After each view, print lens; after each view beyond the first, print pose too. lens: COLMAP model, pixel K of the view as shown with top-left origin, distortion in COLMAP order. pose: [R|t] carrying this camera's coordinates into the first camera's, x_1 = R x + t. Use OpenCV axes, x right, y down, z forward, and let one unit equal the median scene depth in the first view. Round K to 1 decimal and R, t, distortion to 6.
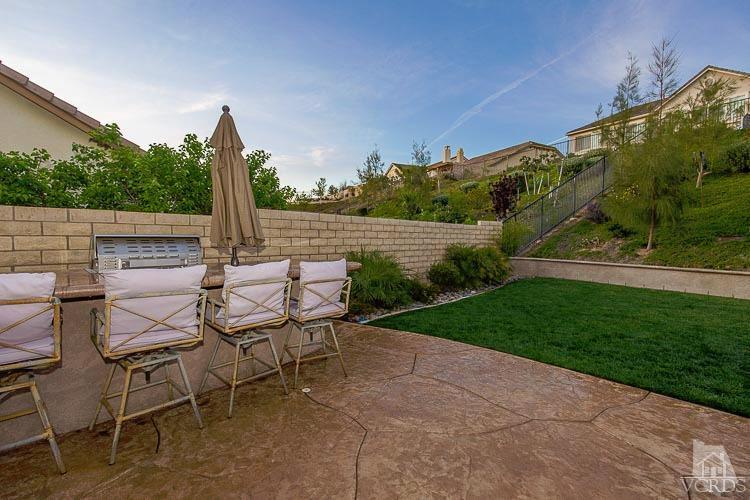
lens RADIAL K [[341.2, 0, 373.3], [0, 341.2, 248.4], [0, 0, 1]] dist [0.003218, -0.000958]
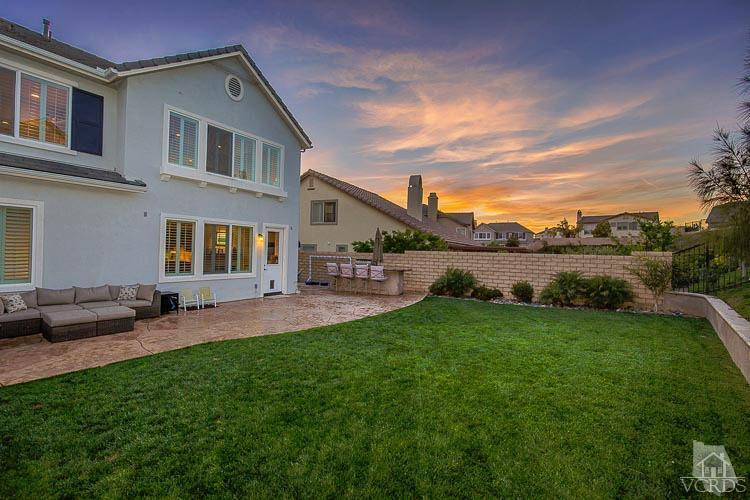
lens RADIAL K [[359.4, 0, 376.7], [0, 359.4, 246.3], [0, 0, 1]] dist [0.026401, -0.001926]
pose [[0.231971, -0.027837, -0.972324, 1.413949], [-0.058531, 0.997380, -0.042518, -0.005011], [0.970960, 0.066774, 0.229734, 0.017465]]
